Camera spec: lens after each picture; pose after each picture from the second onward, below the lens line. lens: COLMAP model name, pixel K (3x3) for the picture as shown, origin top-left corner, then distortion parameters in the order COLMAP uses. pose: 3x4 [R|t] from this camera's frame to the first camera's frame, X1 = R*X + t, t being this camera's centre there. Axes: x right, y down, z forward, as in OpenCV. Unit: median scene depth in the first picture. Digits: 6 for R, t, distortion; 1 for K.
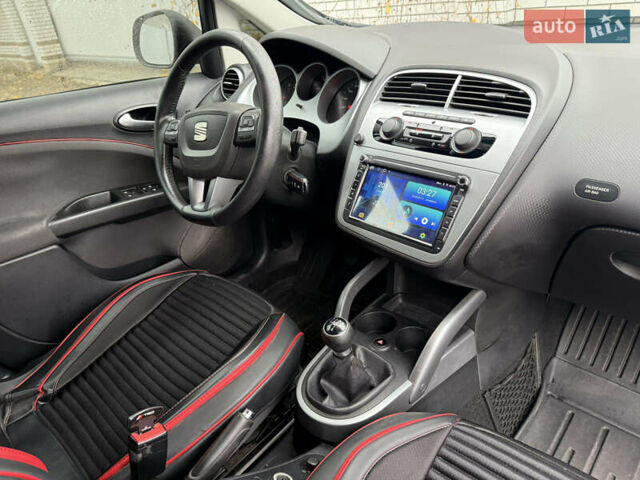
lens RADIAL K [[488.0, 0, 319.6], [0, 488.0, 224.5], [0, 0, 1]] dist [0.001932, -0.053399]
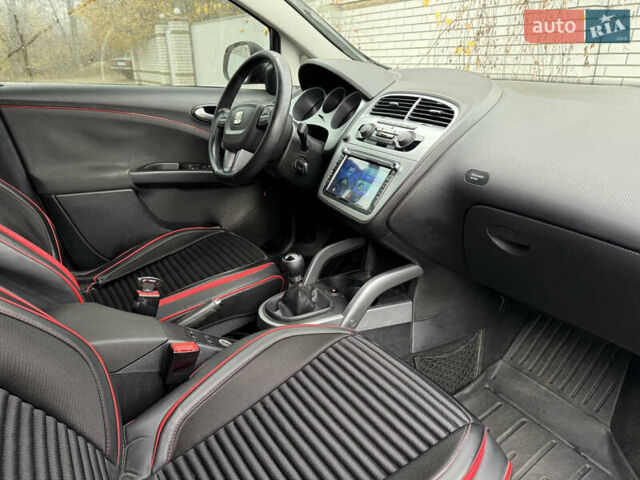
lens RADIAL K [[488.0, 0, 319.6], [0, 488.0, 224.5], [0, 0, 1]] dist [0.001932, -0.053399]
pose [[0.966029, 0.172173, -0.192727, 0.311052], [-0.193239, 0.976412, -0.096319, 0.203954], [0.171598, 0.130290, 0.976514, -0.301981]]
